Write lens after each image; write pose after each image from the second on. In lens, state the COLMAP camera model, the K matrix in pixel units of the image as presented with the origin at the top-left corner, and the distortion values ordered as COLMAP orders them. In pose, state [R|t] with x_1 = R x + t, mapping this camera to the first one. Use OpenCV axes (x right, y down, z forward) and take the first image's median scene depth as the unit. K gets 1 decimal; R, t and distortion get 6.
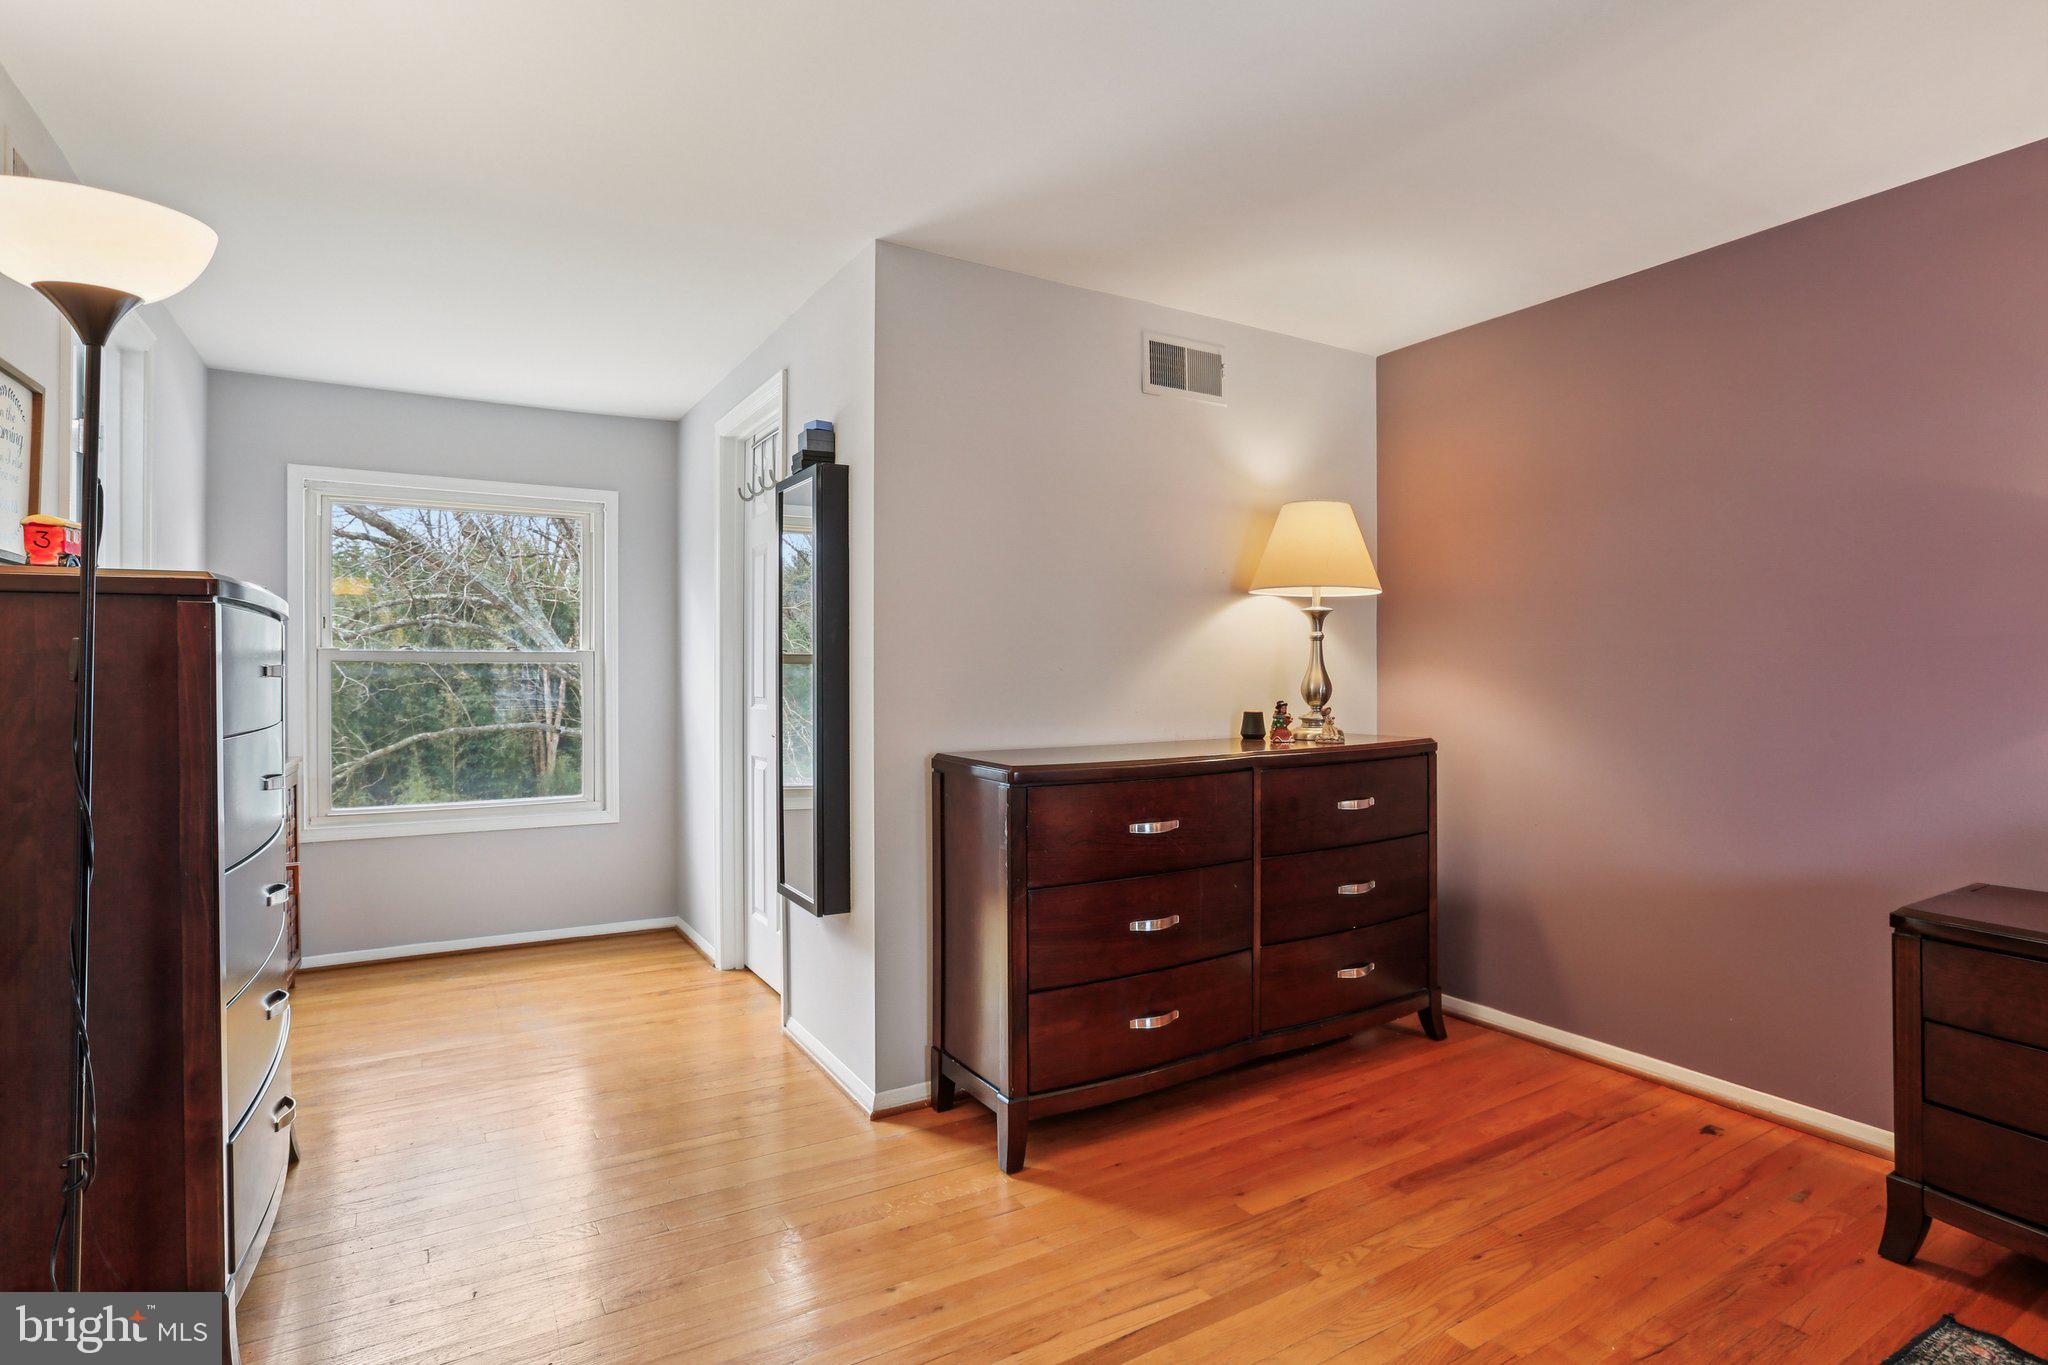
lens RADIAL K [[1006.2, 0, 1024.0], [0, 1006.2, 682.5], [0, 0, 1]] dist [-0.001481, -0.000287]
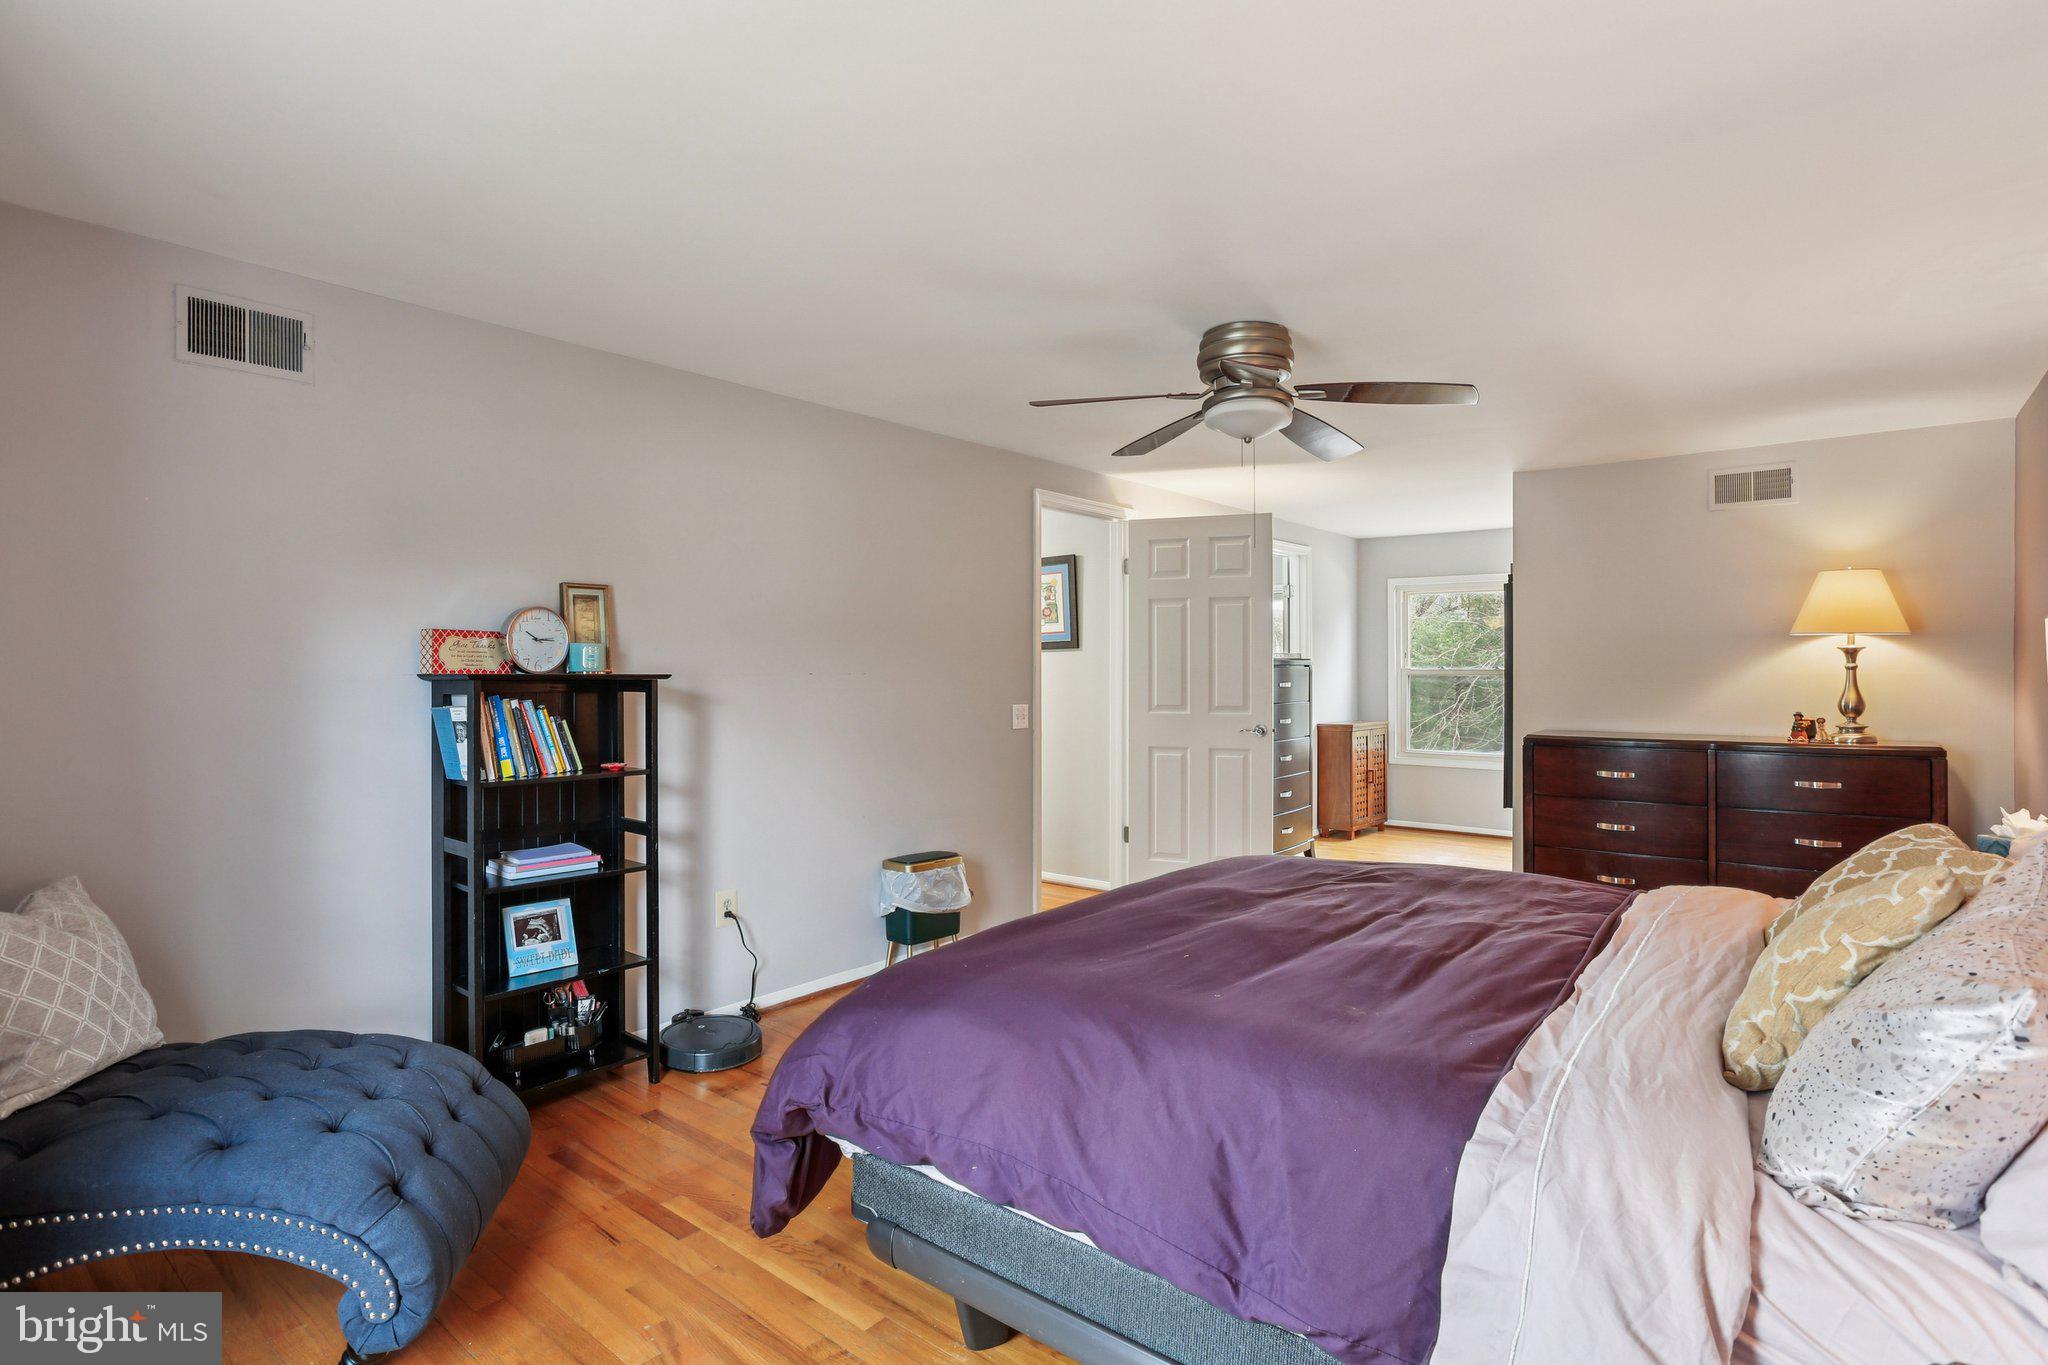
lens RADIAL K [[1006.2, 0, 1024.0], [0, 1006.2, 682.5], [0, 0, 1]] dist [-0.001481, -0.000287]
pose [[0.351748, 0.016818, -0.935944, 1.172032], [-0.011079, 0.999843, 0.013802, -0.030562], [0.936029, 0.005514, 0.351880, -0.530636]]
